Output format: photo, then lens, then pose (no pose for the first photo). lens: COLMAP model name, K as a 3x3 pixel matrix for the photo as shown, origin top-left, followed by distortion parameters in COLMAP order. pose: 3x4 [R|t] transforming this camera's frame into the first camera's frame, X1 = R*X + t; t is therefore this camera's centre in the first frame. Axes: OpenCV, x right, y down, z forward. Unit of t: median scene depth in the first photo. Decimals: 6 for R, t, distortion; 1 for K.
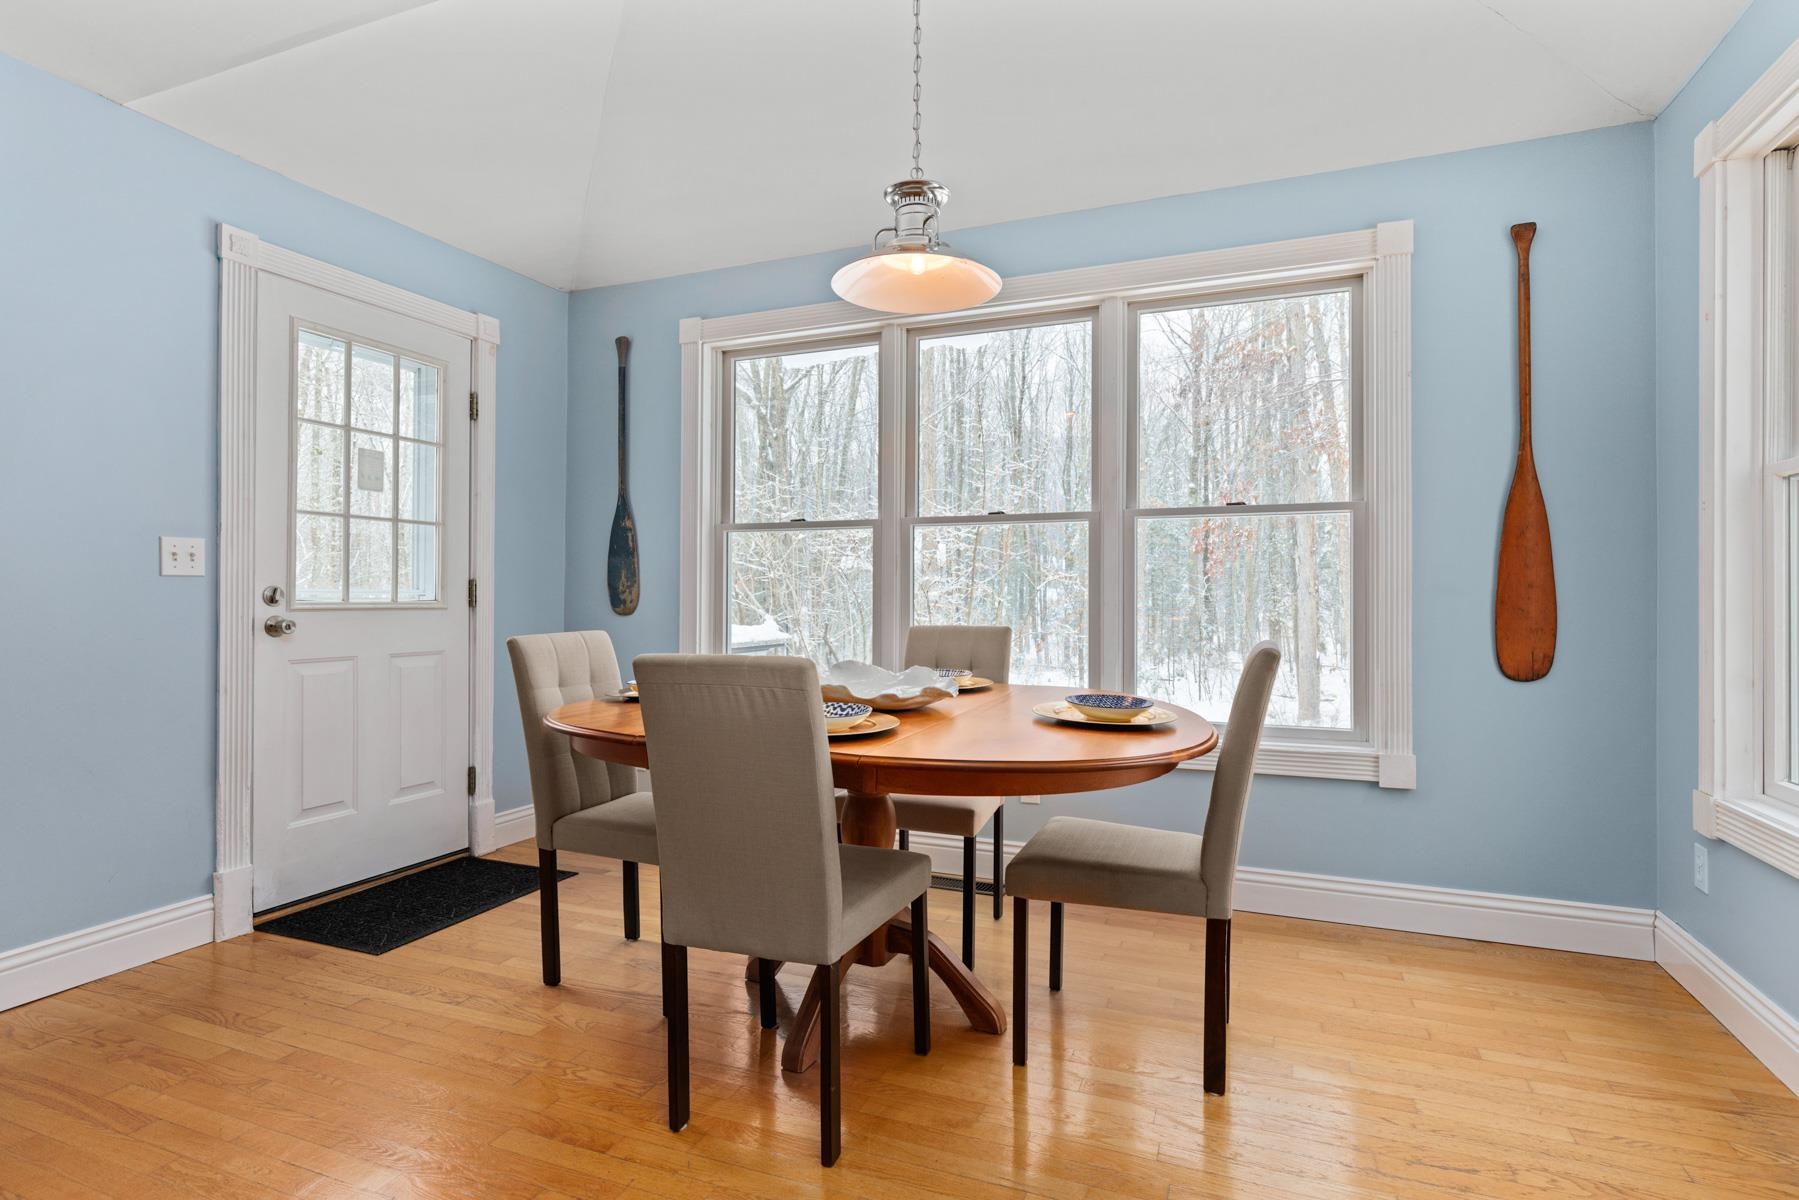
lens RADIAL K [[861.6, 0, 937.5], [0, 861.6, 596.8], [0, 0, 1]] dist [-0.010847, -0.001065]
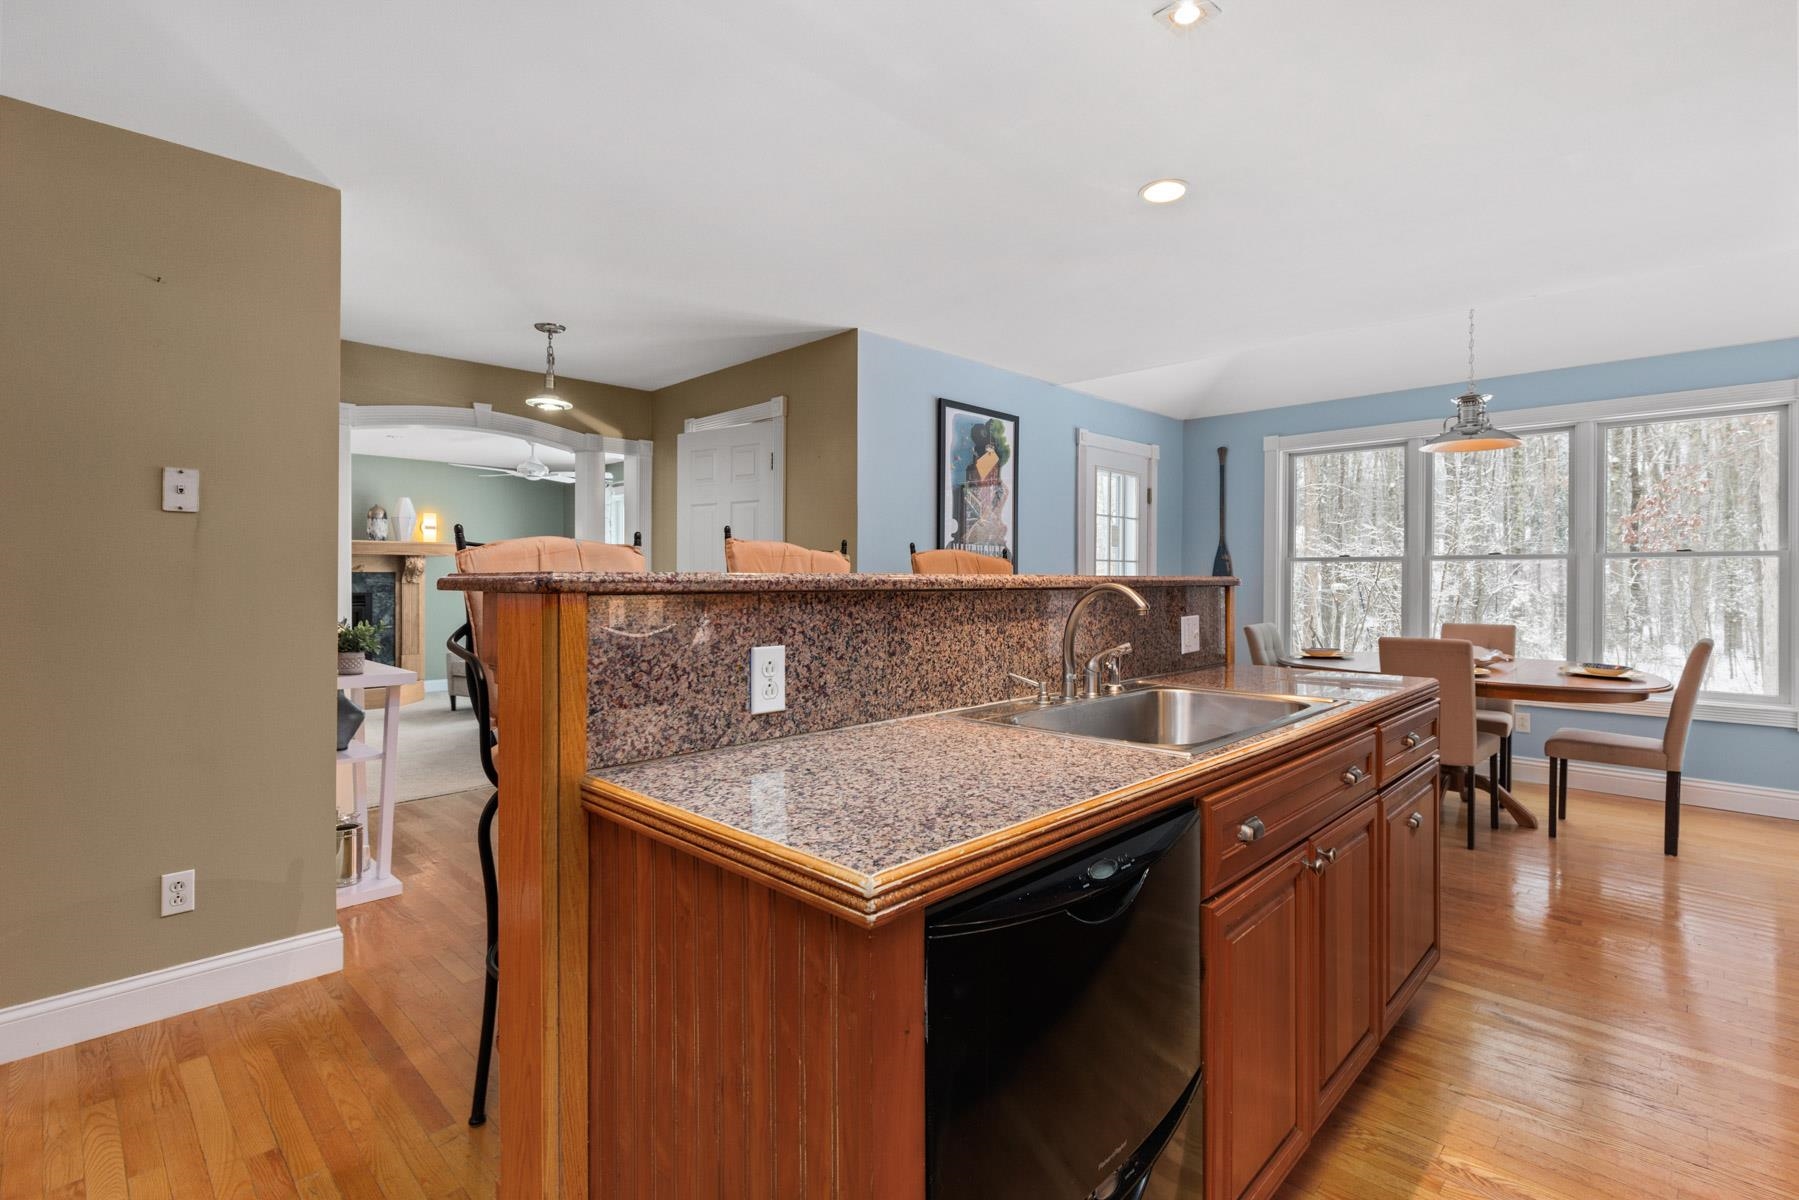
lens RADIAL K [[853.6, 0, 898.1], [0, 853.6, 588.2], [0, 0, 1]] dist [0.002259, -0.001476]
pose [[0.919617, 0.008881, -0.392716, -0.316561], [-0.002583, 0.999859, 0.016563, -0.053956], [0.392808, -0.014217, 0.919510, -0.886711]]
